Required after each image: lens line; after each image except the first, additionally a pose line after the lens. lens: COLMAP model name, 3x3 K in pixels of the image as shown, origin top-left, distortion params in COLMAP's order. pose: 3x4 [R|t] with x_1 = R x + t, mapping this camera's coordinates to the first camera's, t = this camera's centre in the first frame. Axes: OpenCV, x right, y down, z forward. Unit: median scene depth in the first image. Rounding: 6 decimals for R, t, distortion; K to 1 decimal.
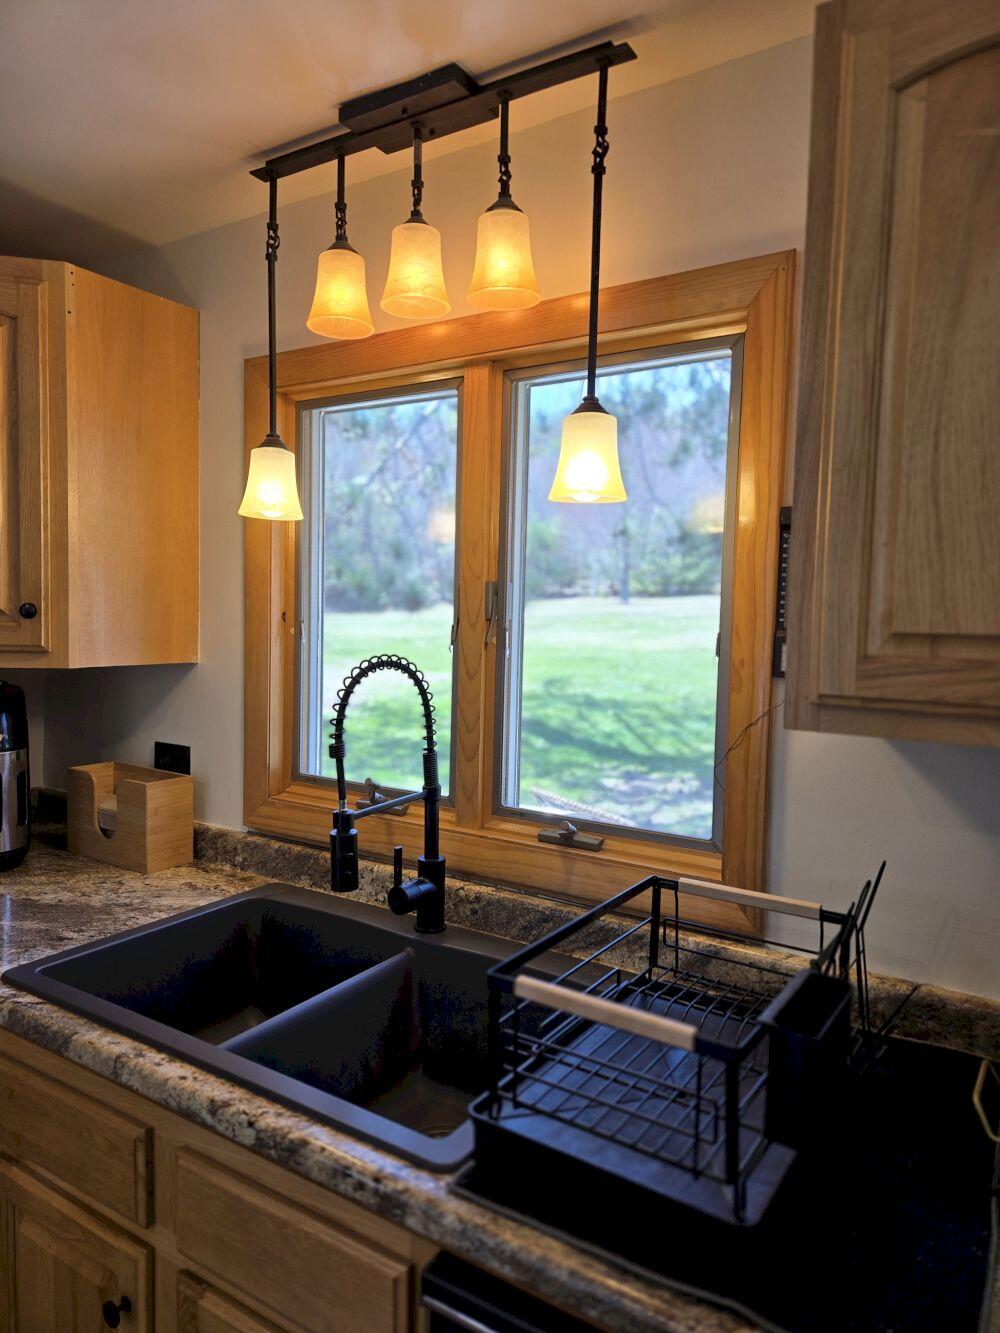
lens RADIAL K [[889.6, 0, 500.0], [0, 889.6, 666.5], [0, 0, 1]] dist [0.088763, -0.084728]
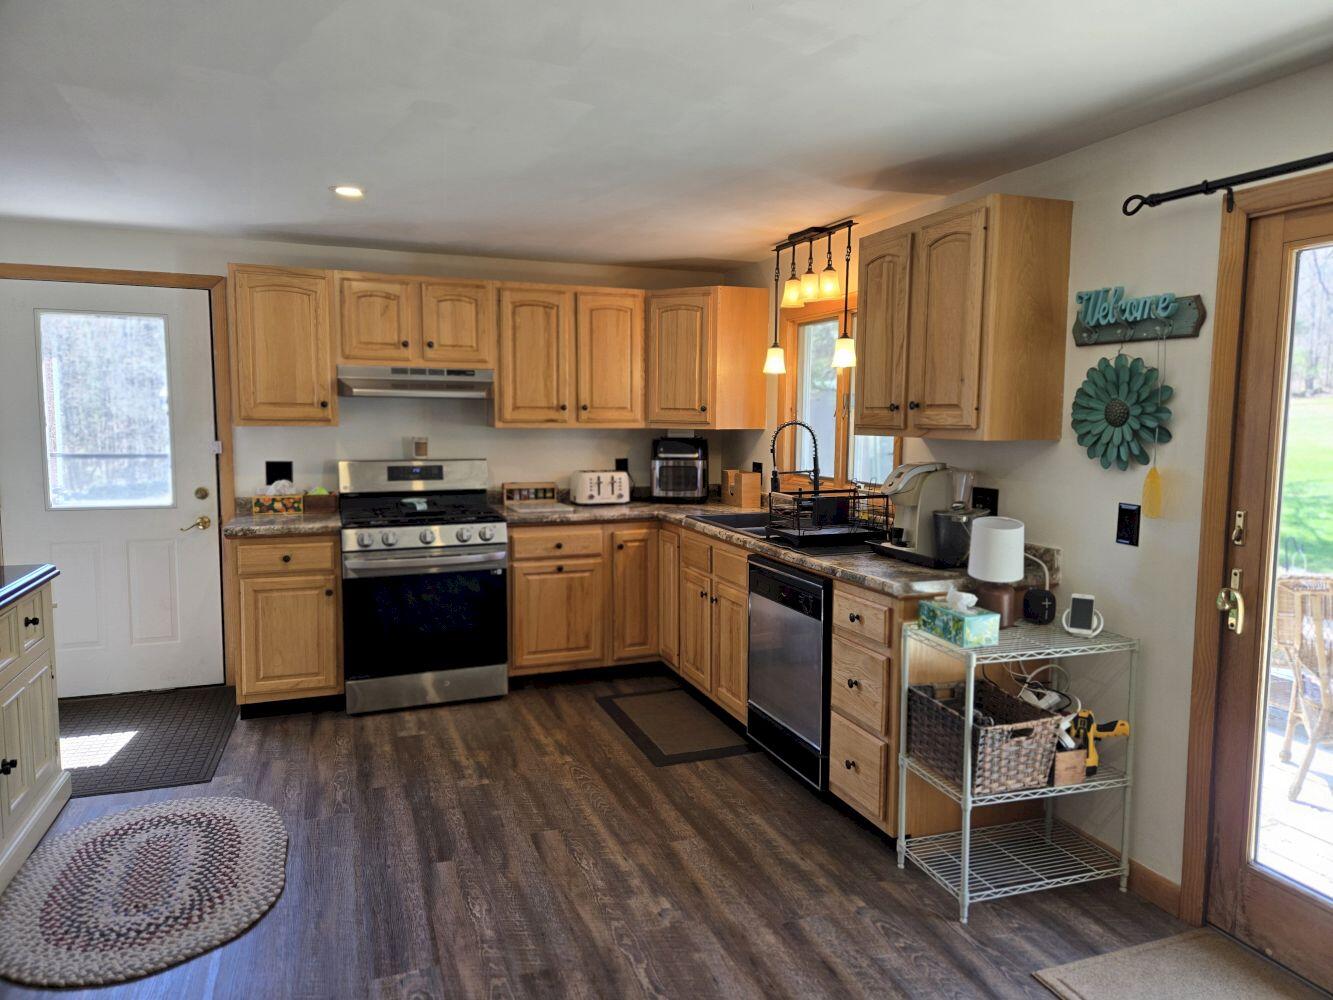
lens RADIAL K [[889.6, 0, 666.5], [0, 889.6, 500.0], [0, 0, 1]] dist [0.088763, -0.084728]
pose [[0.801798, 0.044115, -0.595965, 1.113426], [-0.025148, 0.998879, 0.040106, 0.120235], [0.597066, -0.017170, 0.802008, -1.383336]]
